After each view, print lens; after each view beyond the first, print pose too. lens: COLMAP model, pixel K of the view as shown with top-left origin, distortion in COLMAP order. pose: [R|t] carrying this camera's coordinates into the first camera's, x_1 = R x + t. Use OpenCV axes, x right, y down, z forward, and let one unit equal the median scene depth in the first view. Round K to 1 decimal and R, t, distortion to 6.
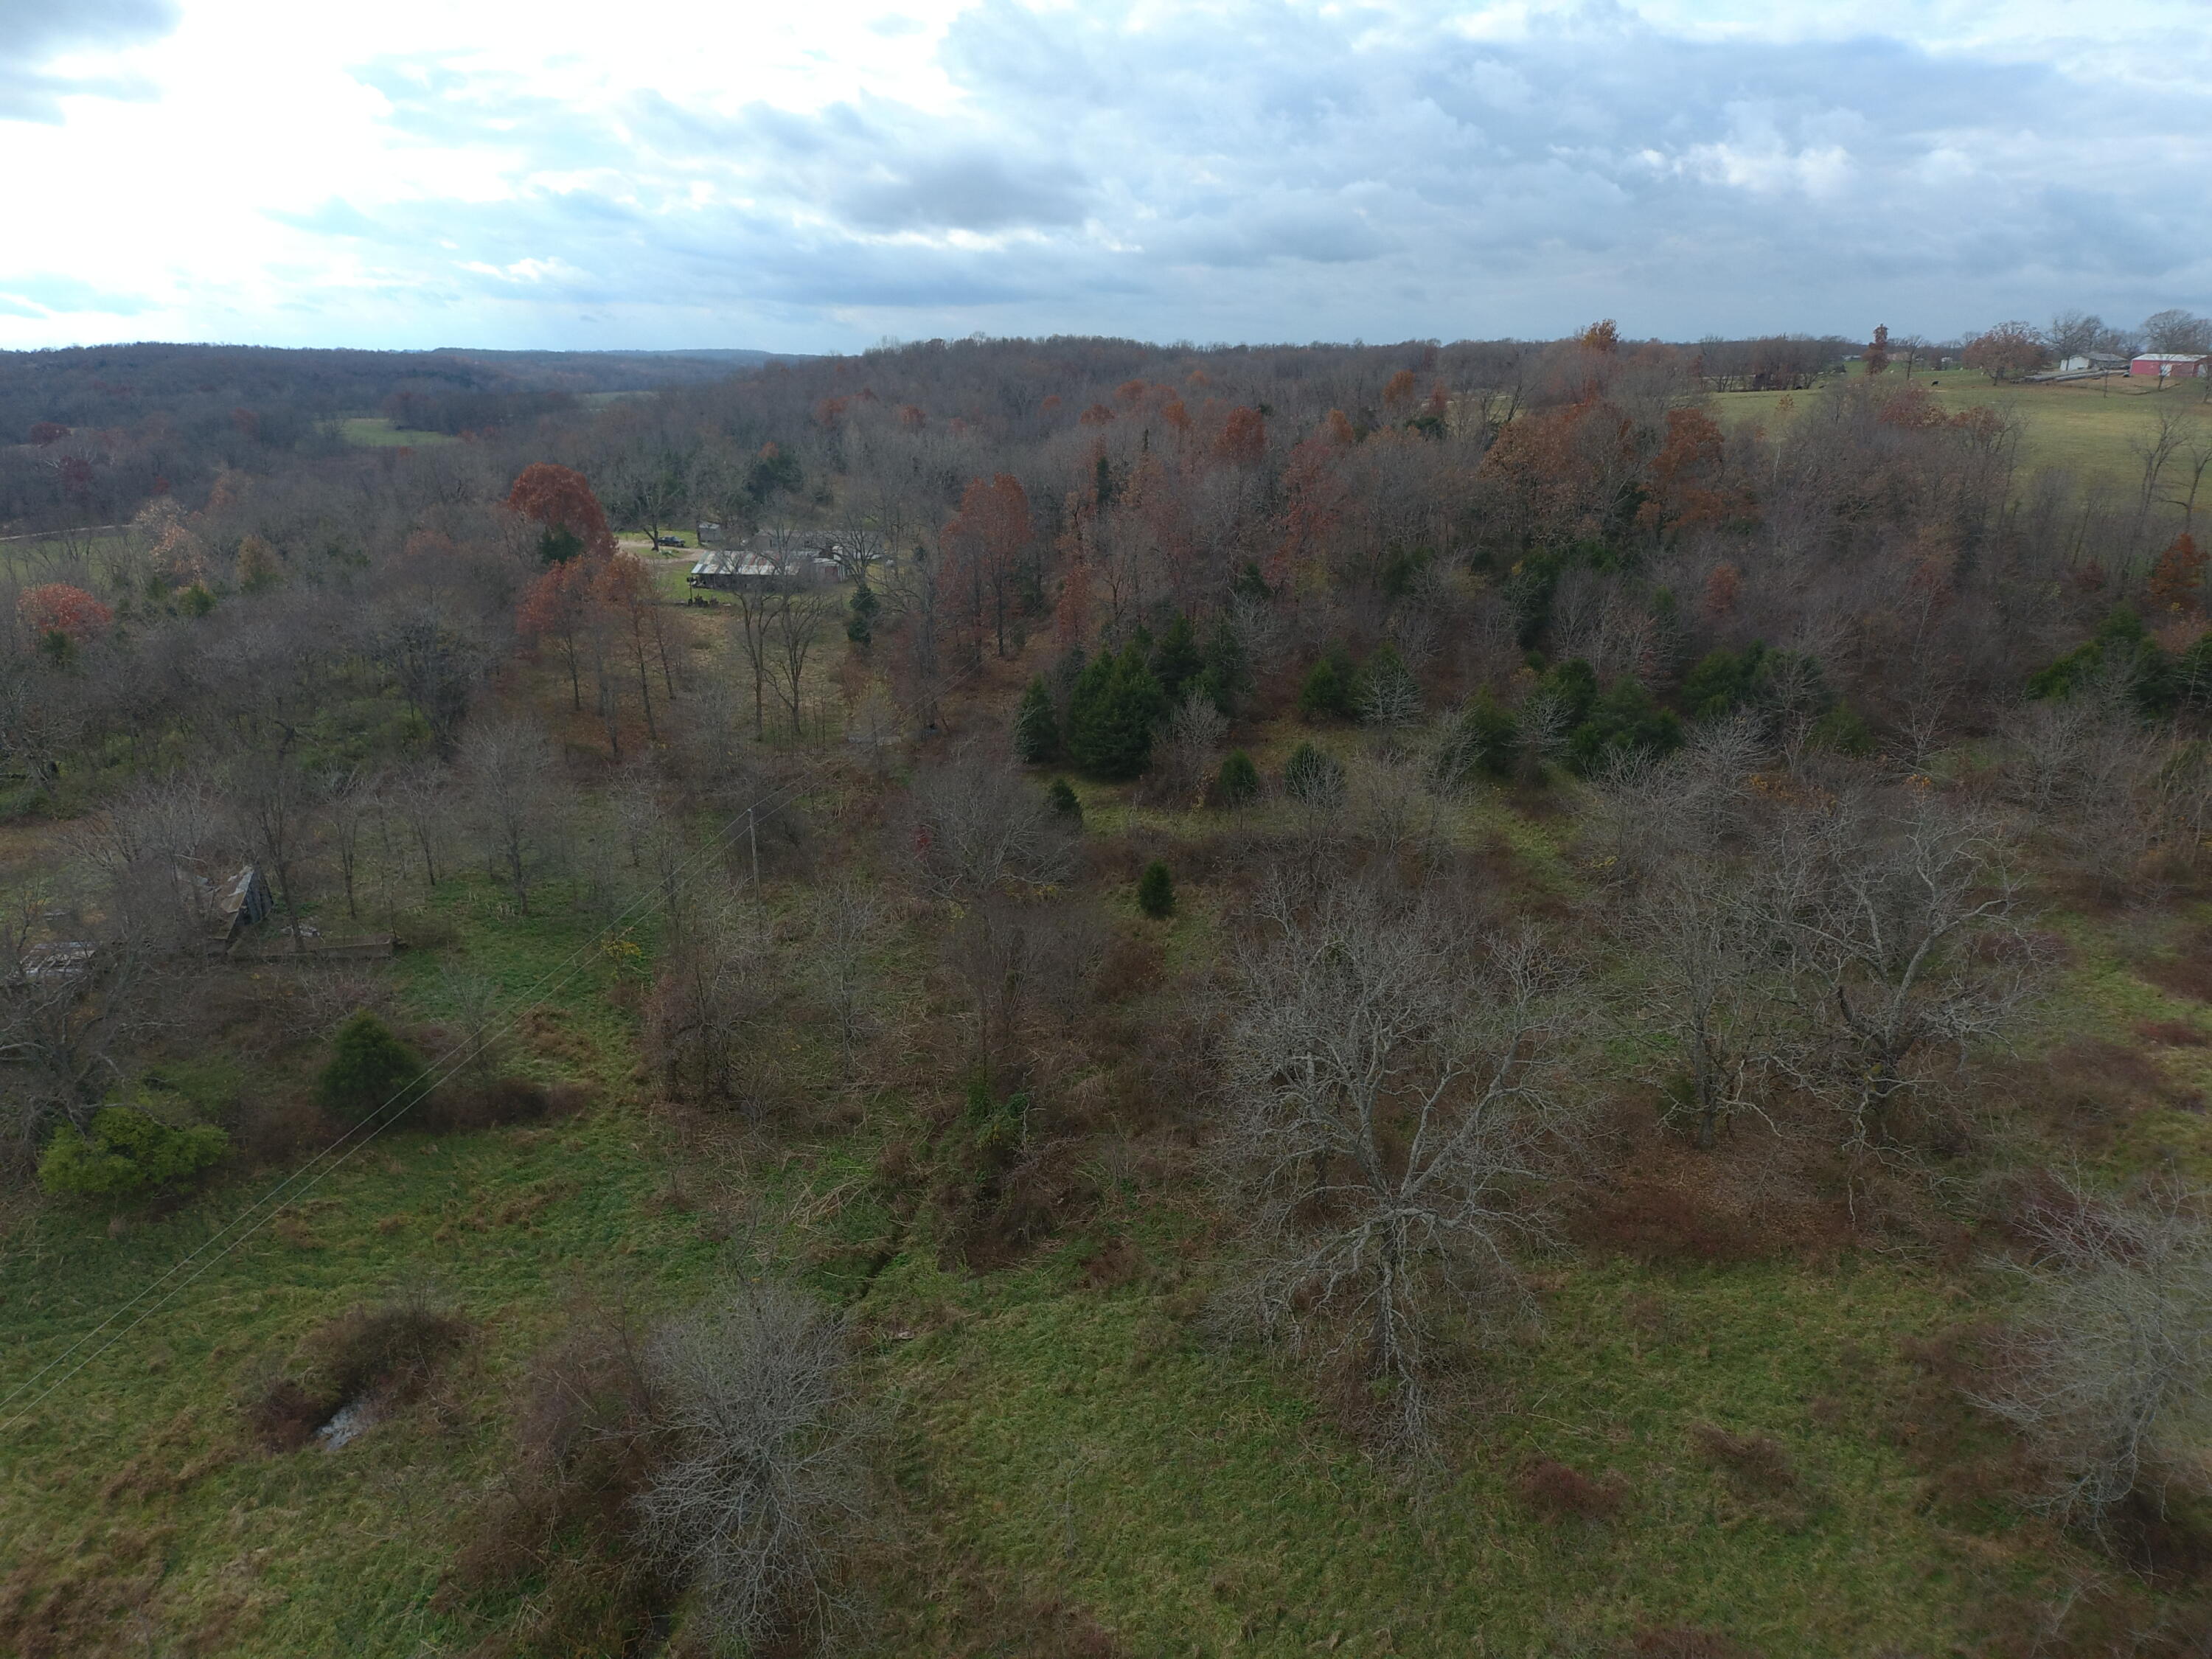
lens RADIAL K [[1330.6, 0, 1096.5], [0, 1330.6, 846.0], [0, 0, 1]] dist [0.021511, -0.048176]
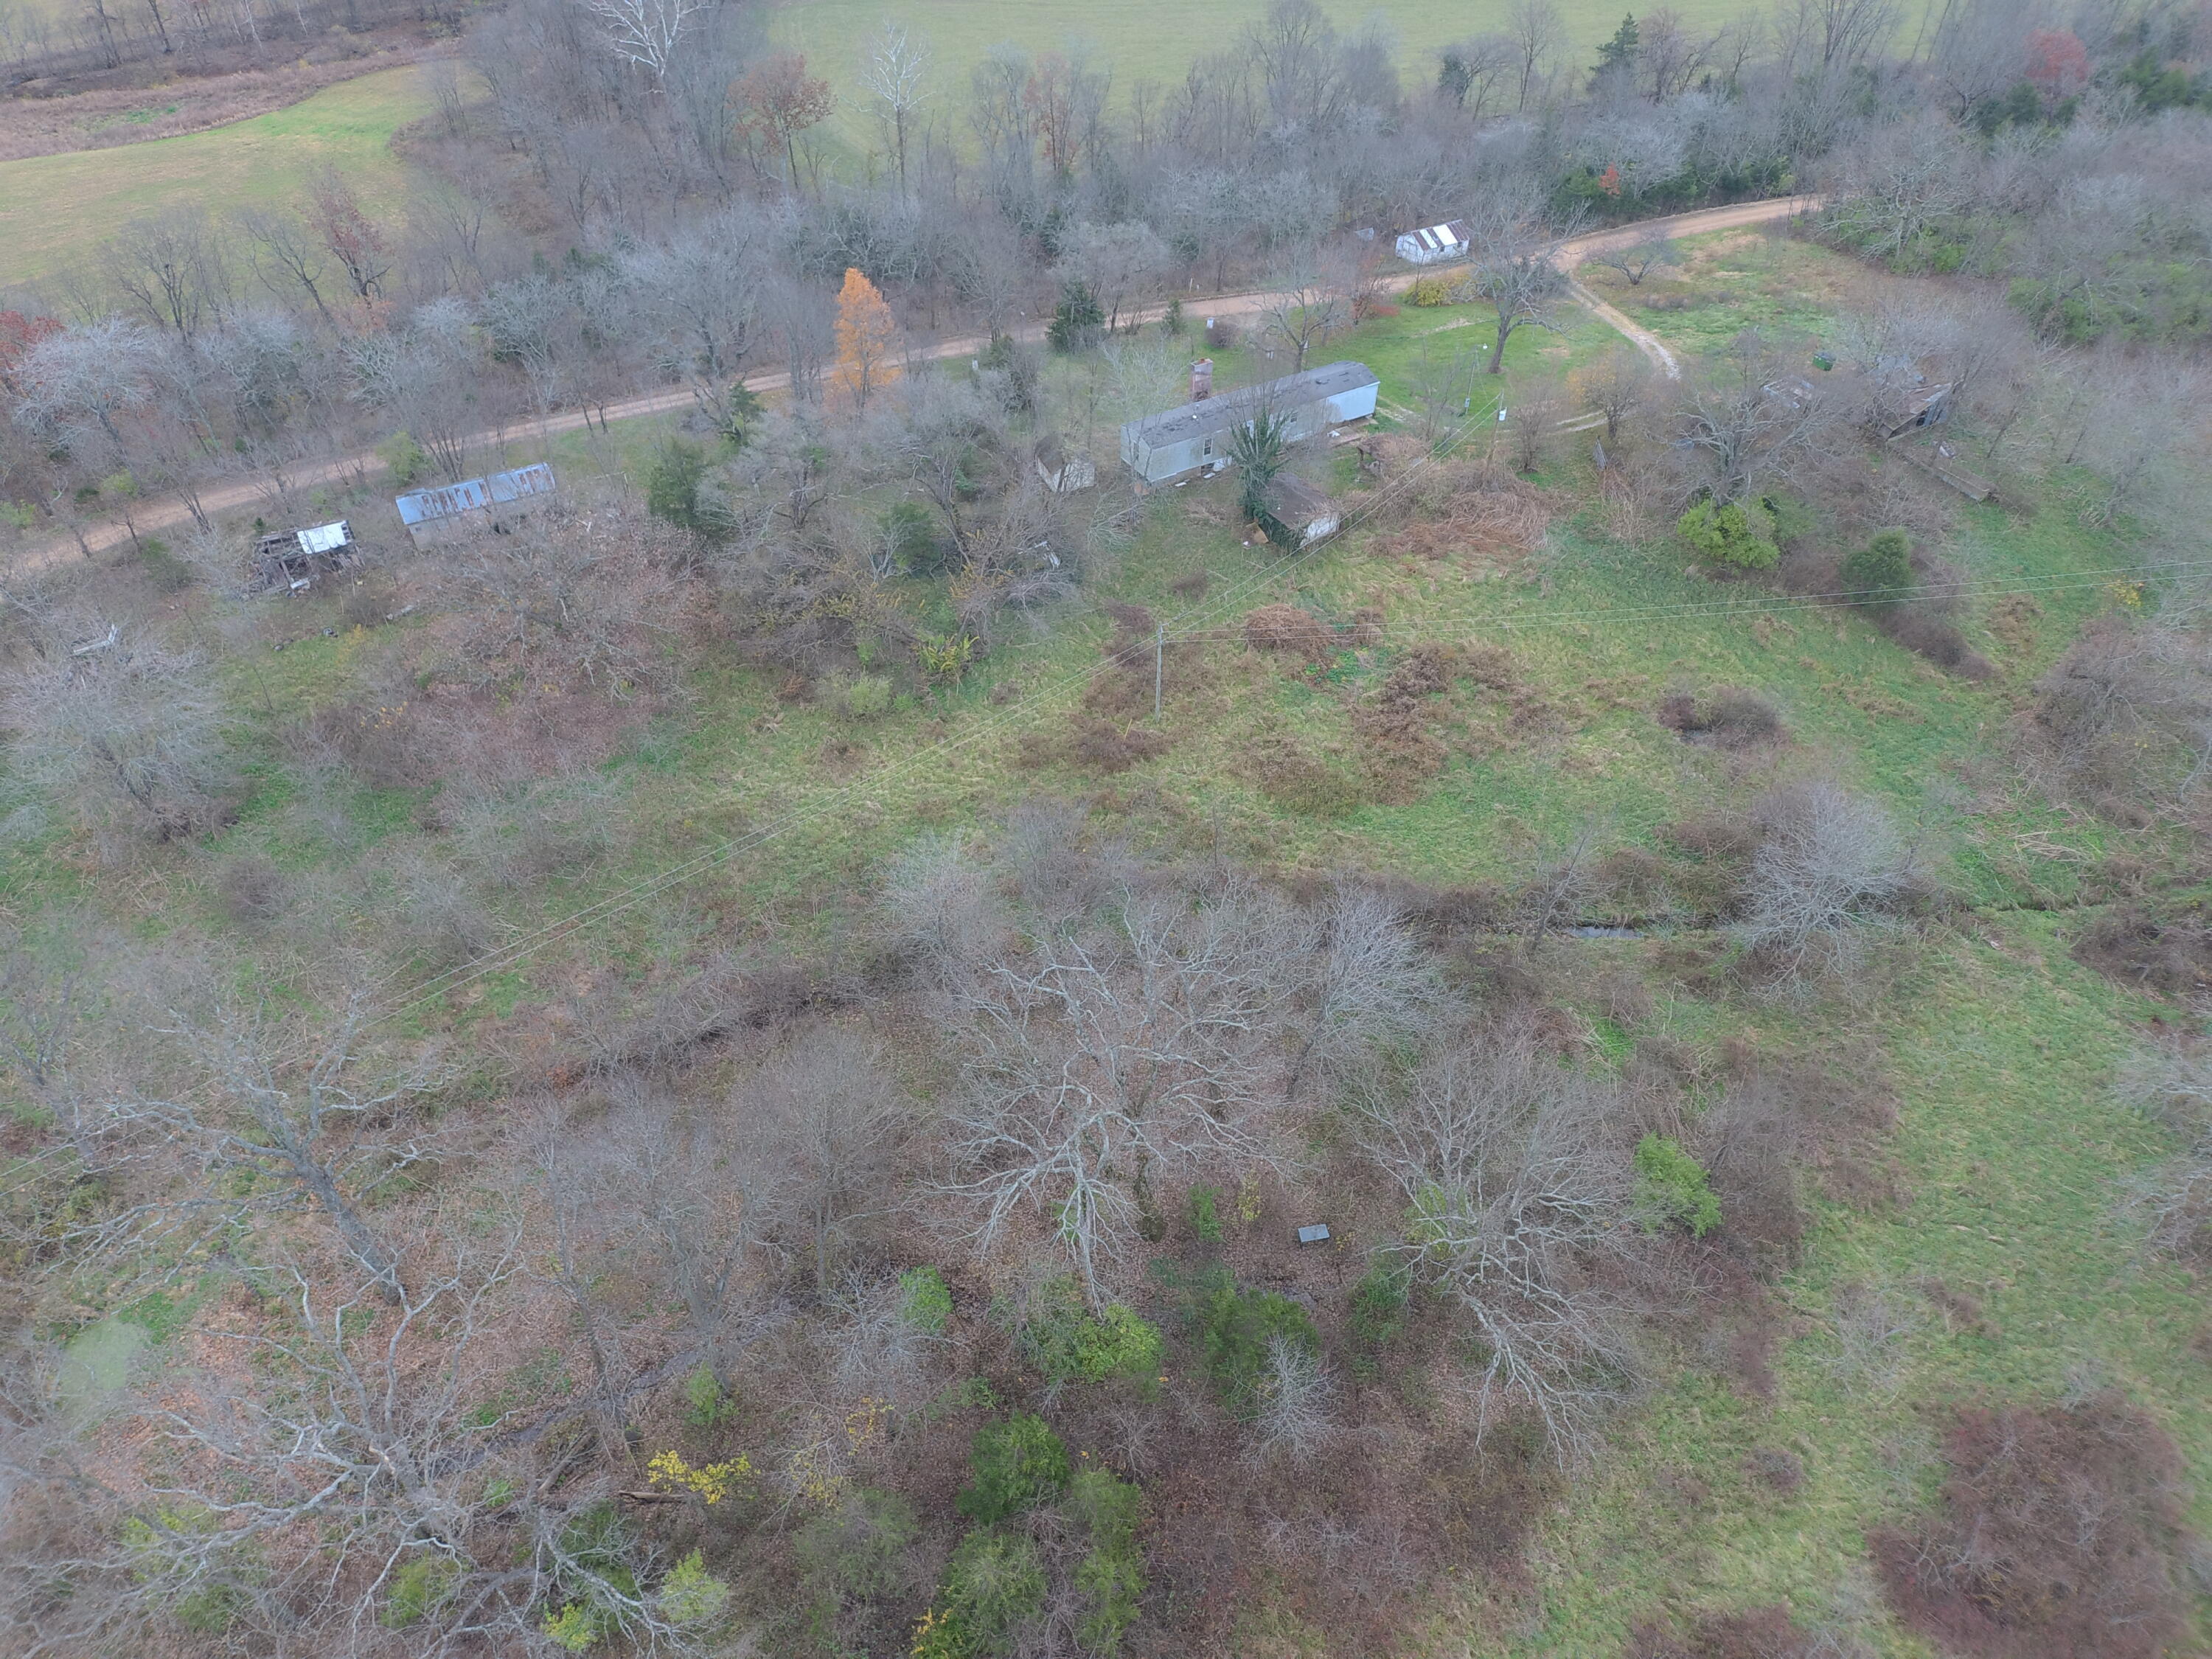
lens RADIAL K [[1322.2, 0, 1091.8], [0, 1322.2, 830.3], [0, 0, 1]] dist [0.066163, -0.086162]
pose [[0.294391, 0.662863, -0.688438, 0.585644], [-0.330065, 0.746555, 0.577678, -0.268752], [0.896879, 0.057166, 0.438567, -0.569900]]
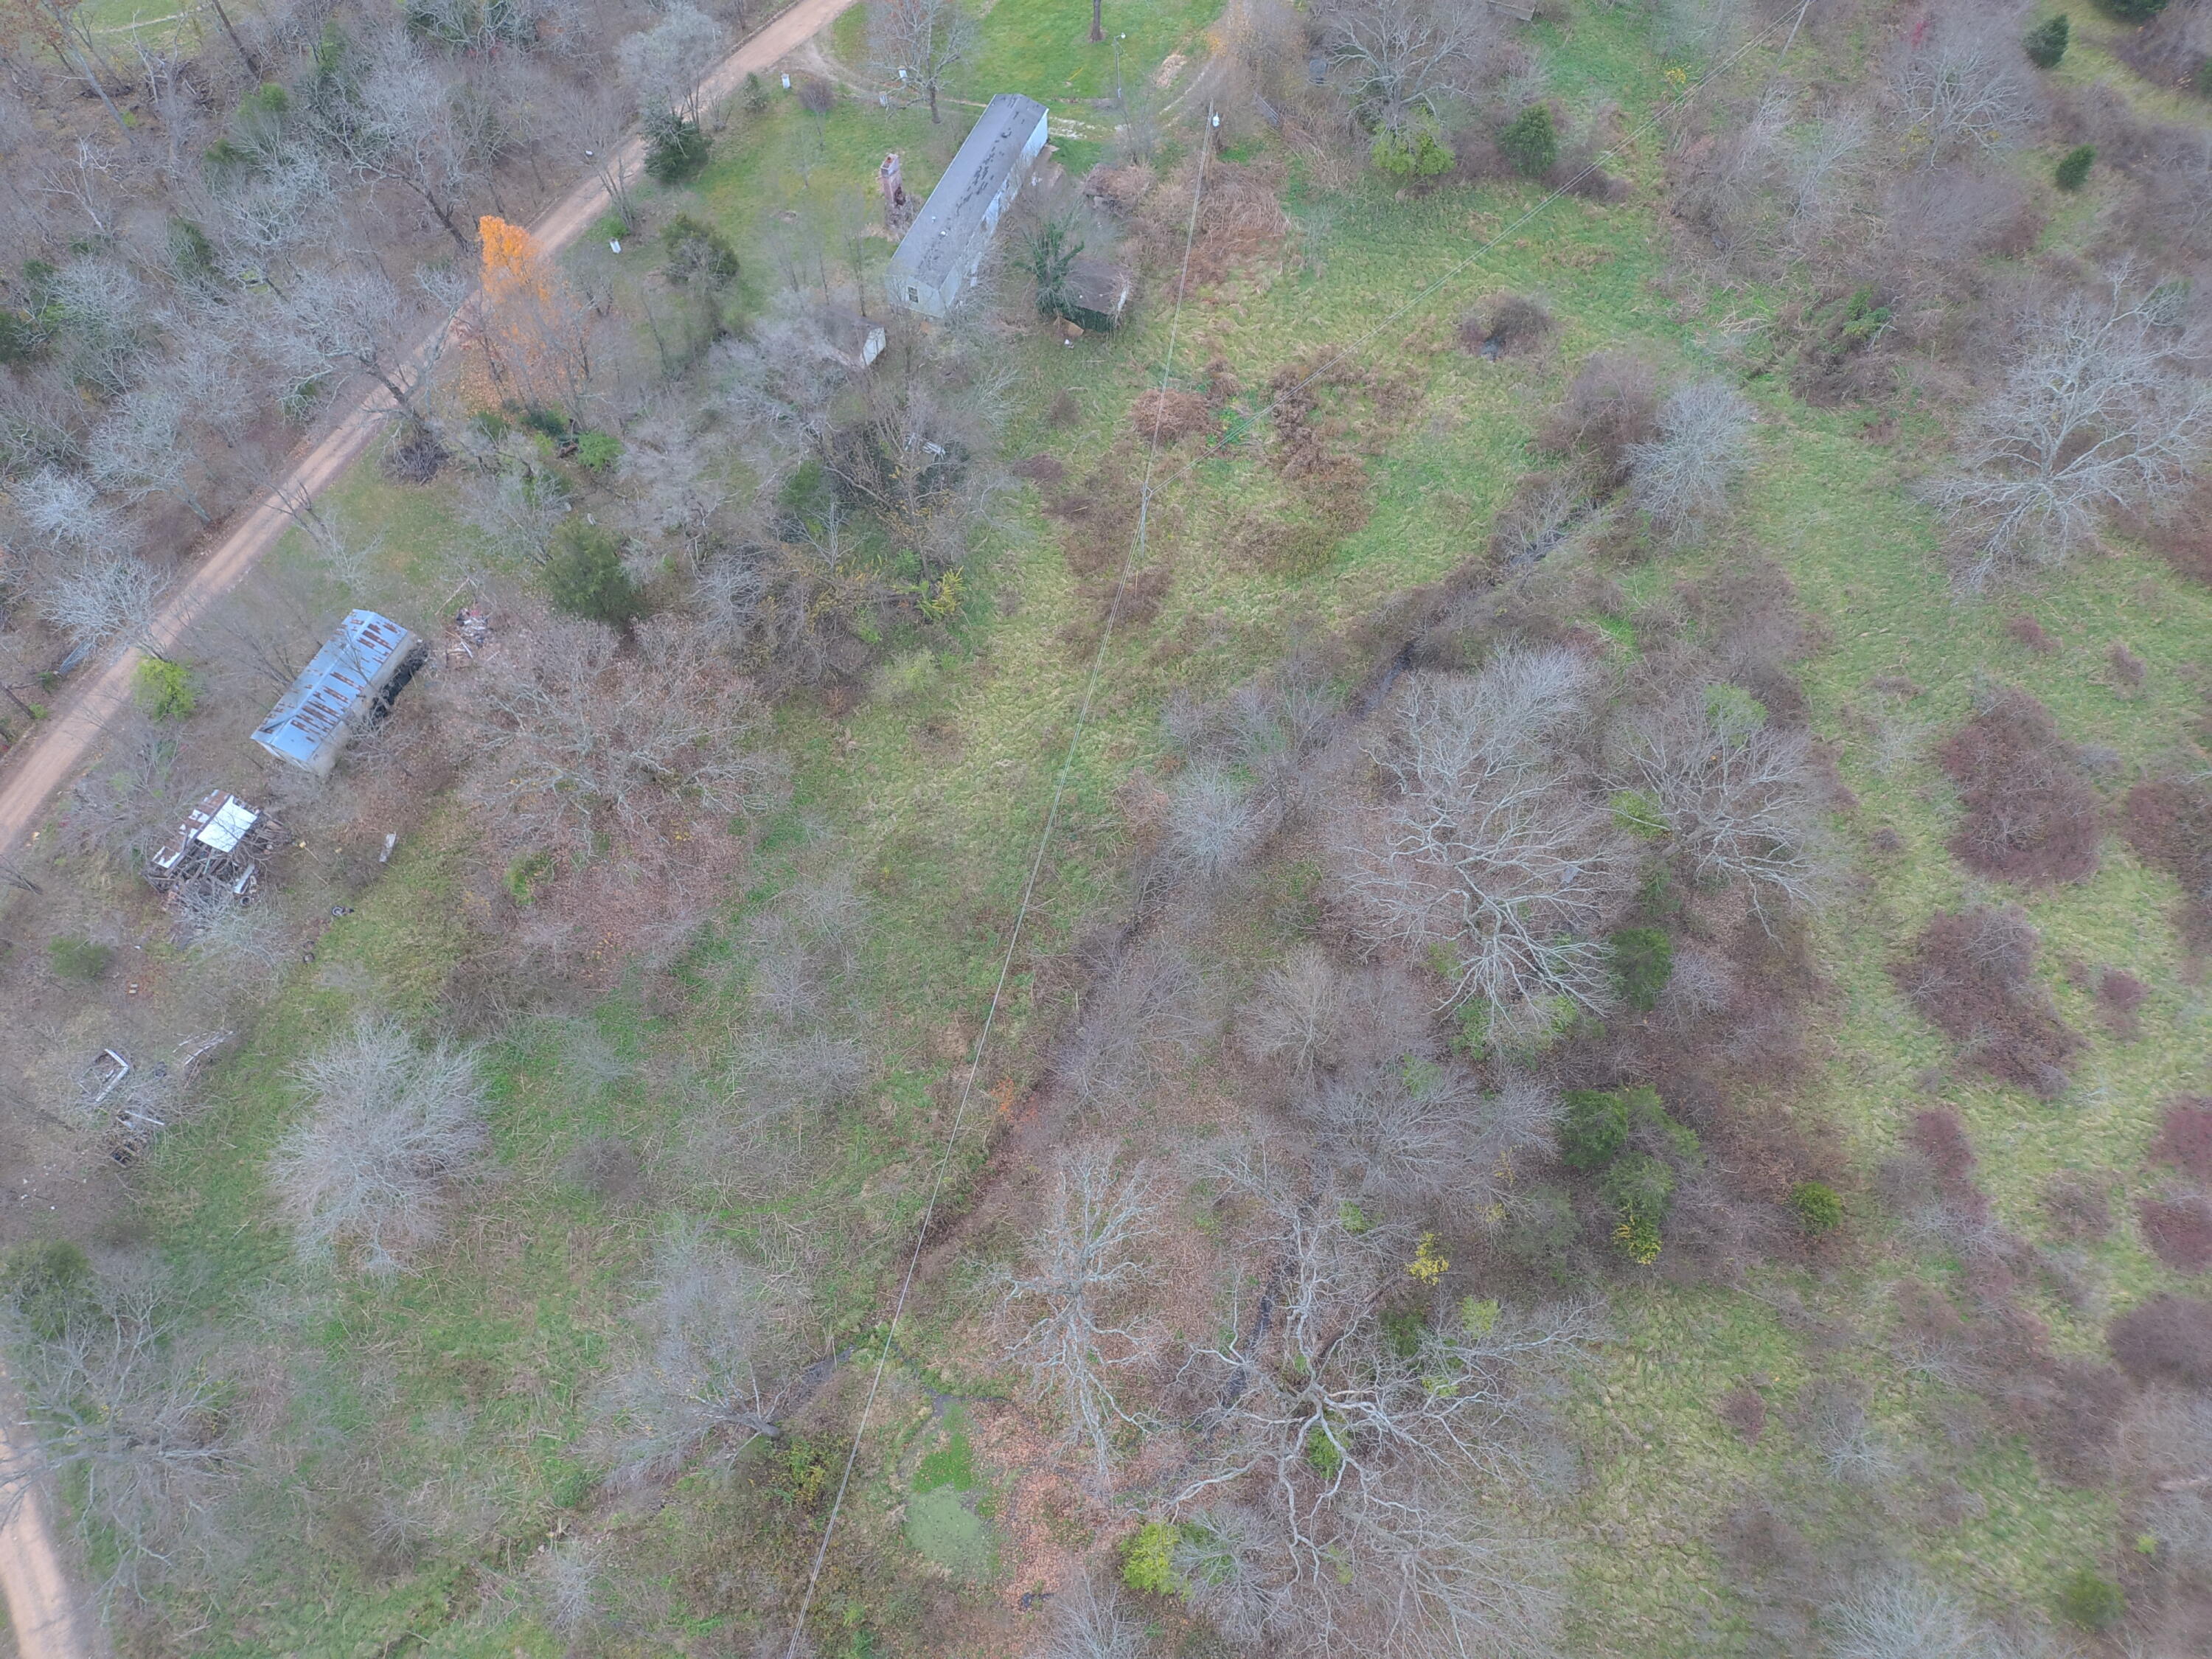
lens RADIAL K [[1322.2, 0, 1078.5], [0, 1322.2, 845.0], [0, 0, 1]] dist [0.066163, -0.086162]
pose [[0.820486, 0.514839, -0.248483, -0.188471], [-0.199052, 0.664754, 0.720056, -0.533384], [0.535893, -0.541335, 0.647900, -1.397138]]
